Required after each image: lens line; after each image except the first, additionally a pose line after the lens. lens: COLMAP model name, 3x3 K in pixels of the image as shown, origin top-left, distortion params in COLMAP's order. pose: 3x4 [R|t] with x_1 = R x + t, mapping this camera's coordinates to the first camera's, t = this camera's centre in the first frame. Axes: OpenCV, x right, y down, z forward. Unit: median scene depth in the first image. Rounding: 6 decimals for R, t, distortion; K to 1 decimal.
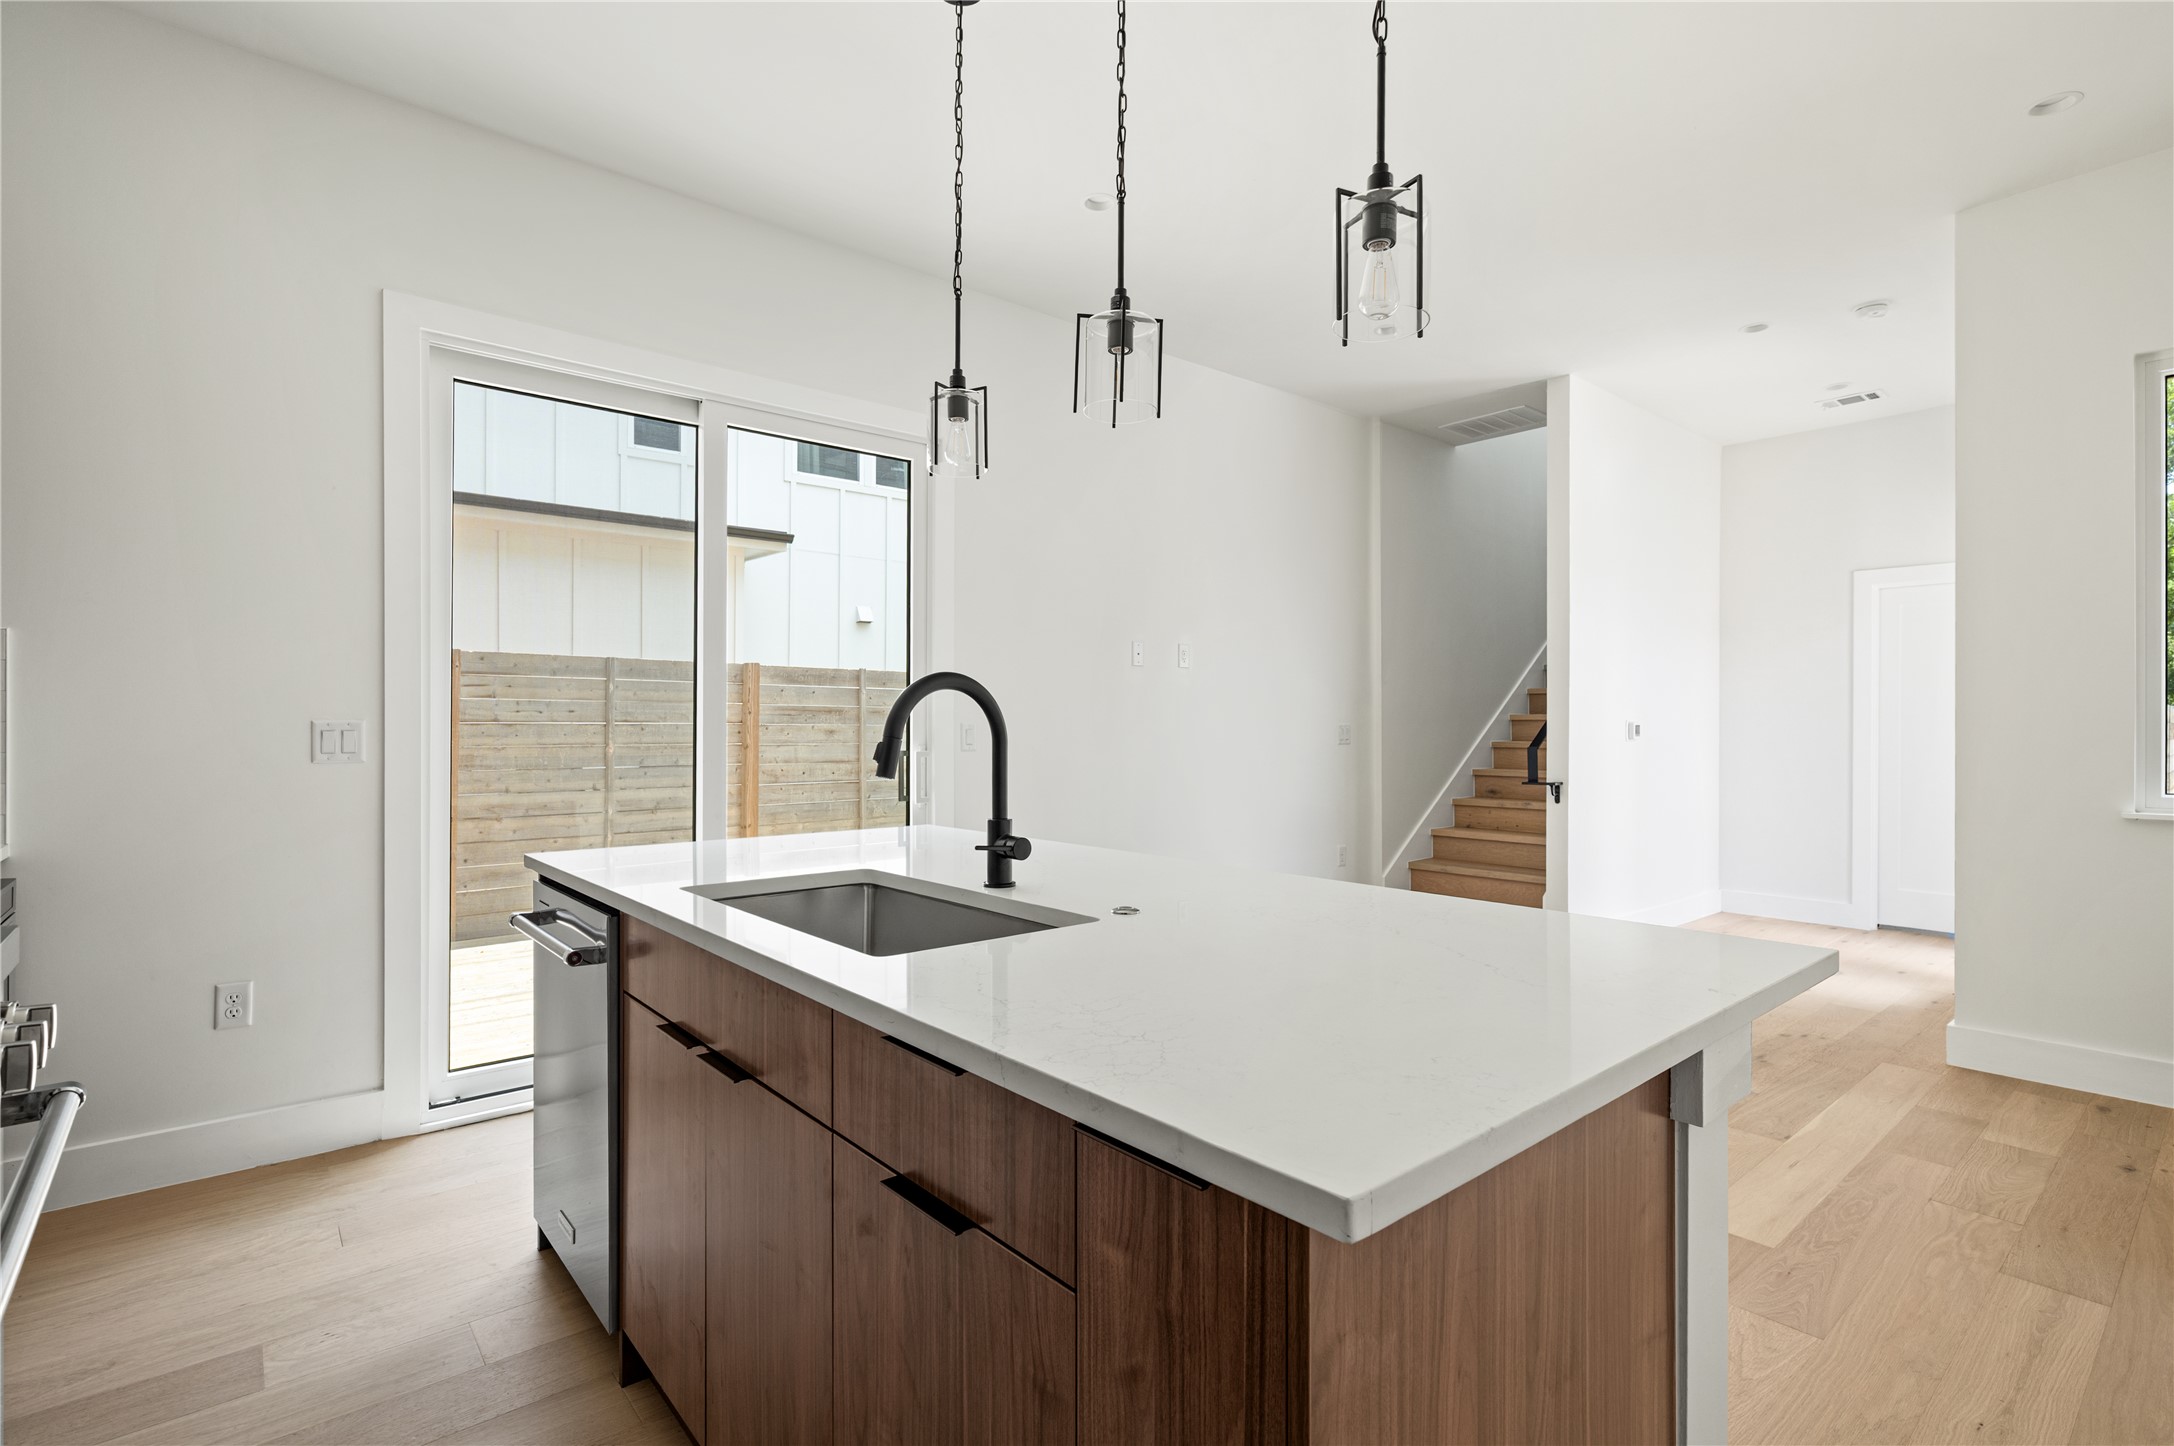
lens RADIAL K [[1013.4, 0, 1090.0], [0, 1013.4, 718.9], [0, 0, 1]] dist [-0.000815, -0.000614]
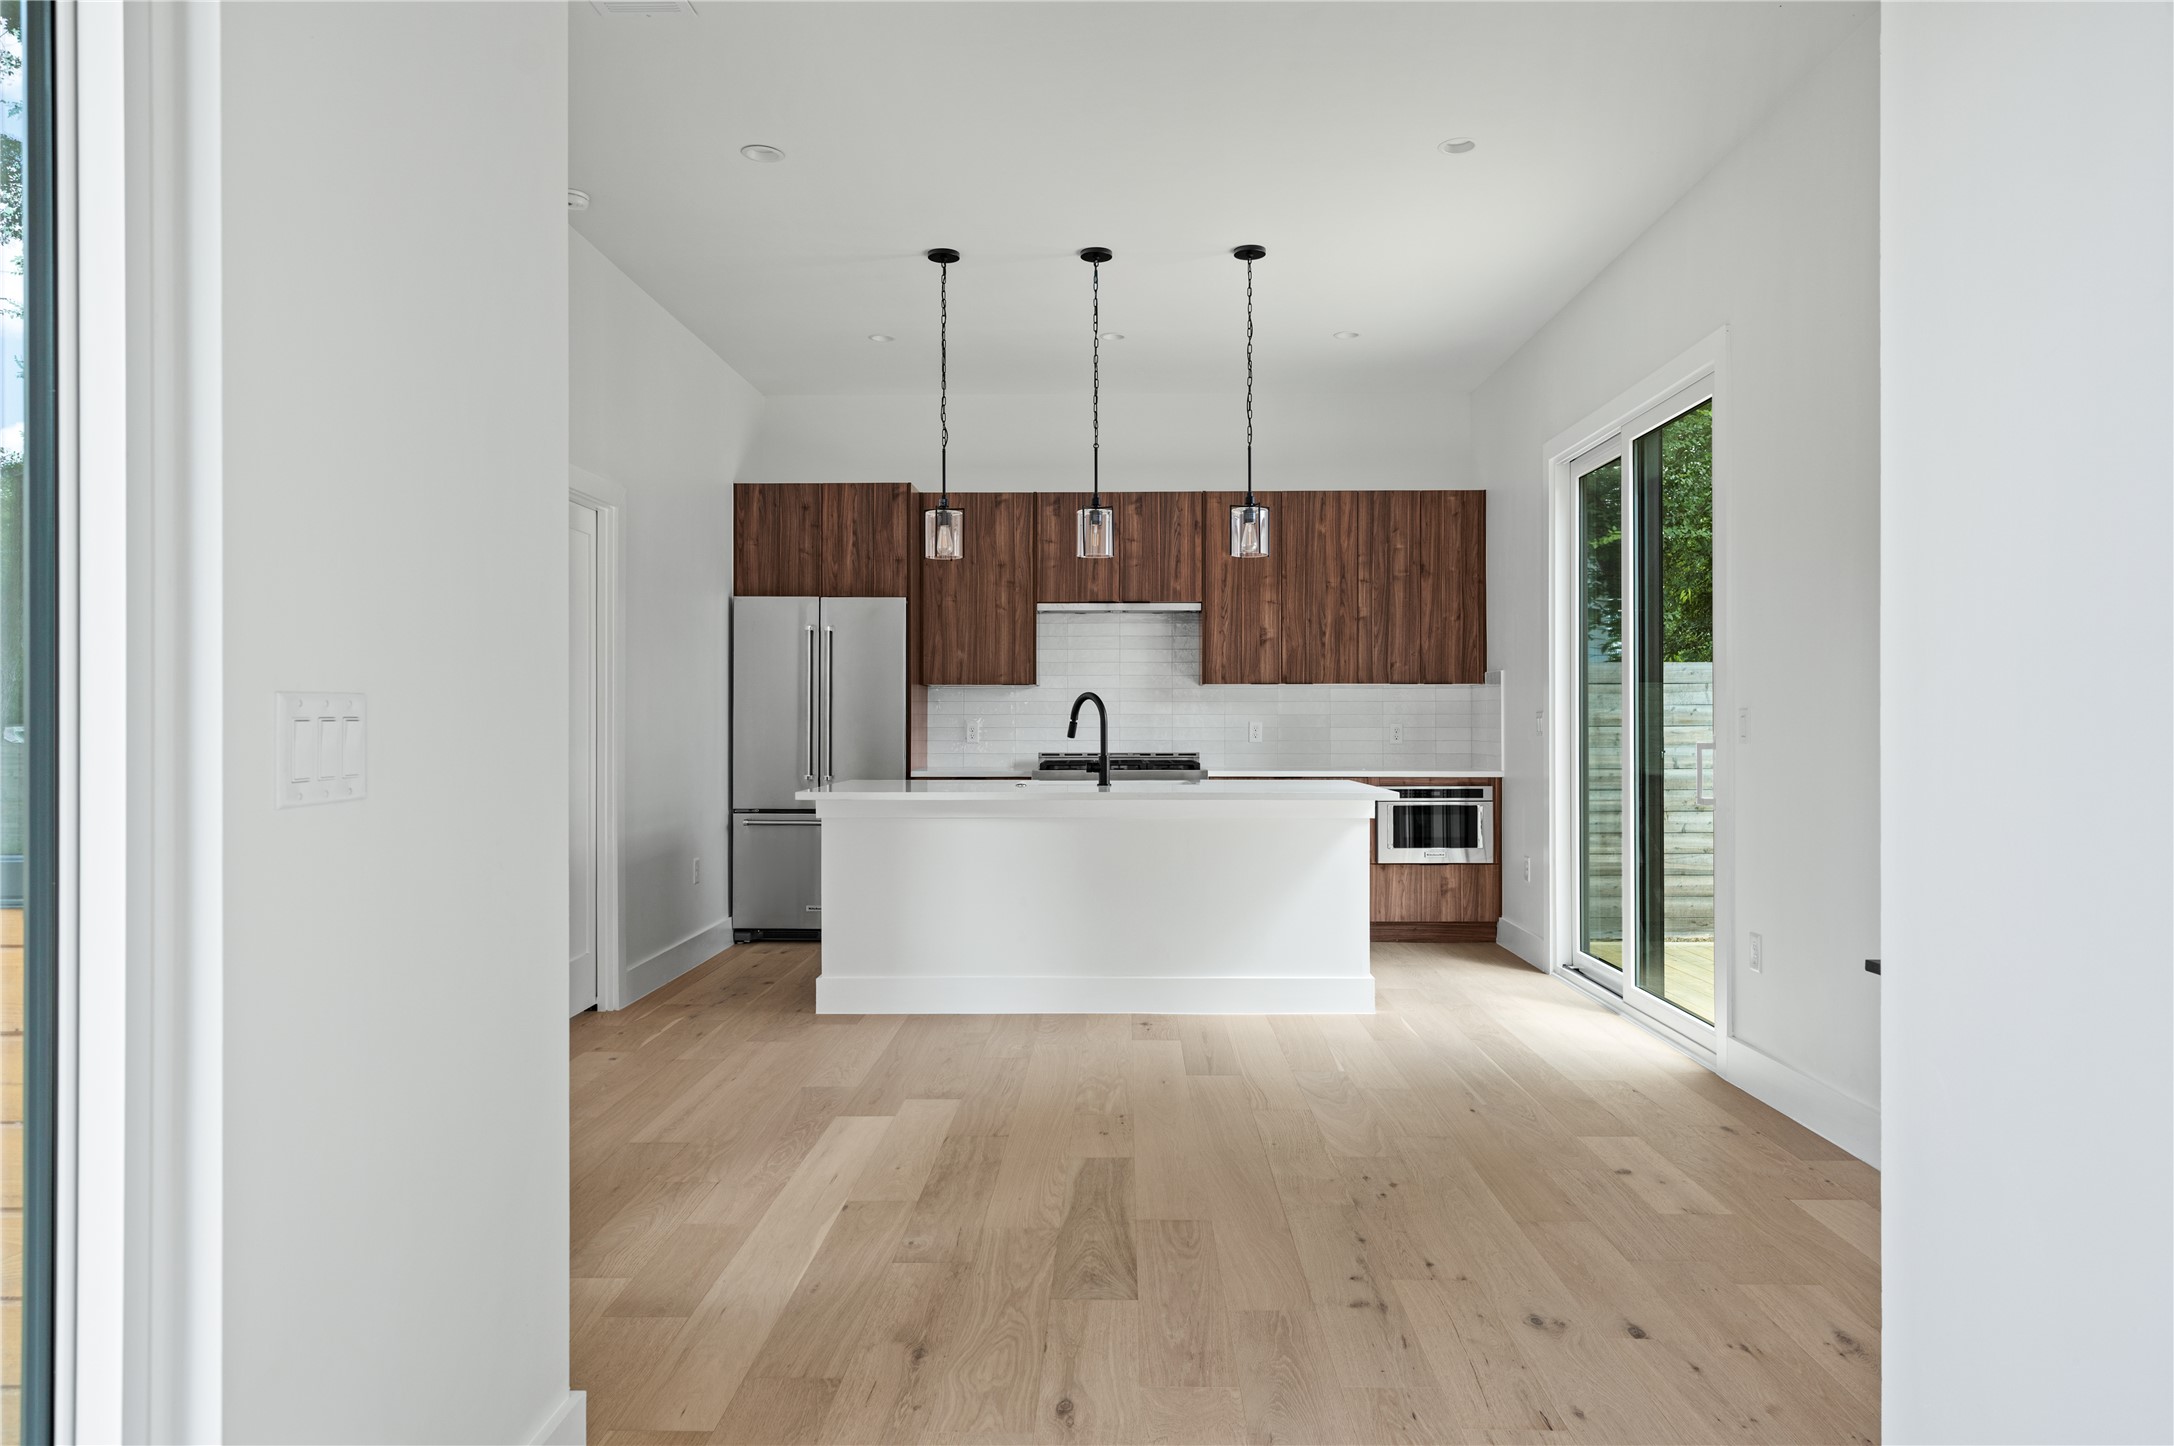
lens RADIAL K [[1305.8, 0, 1088.5], [0, 1305.8, 719.8], [0, 0, 1]] dist [0.005342, 0.000984]
pose [[-0.657504, -0.004815, -0.753436, 1.482259], [-0.005282, 0.999984, -0.001781, 0.015579], [0.753433, 0.002808, -0.657519, 2.011091]]
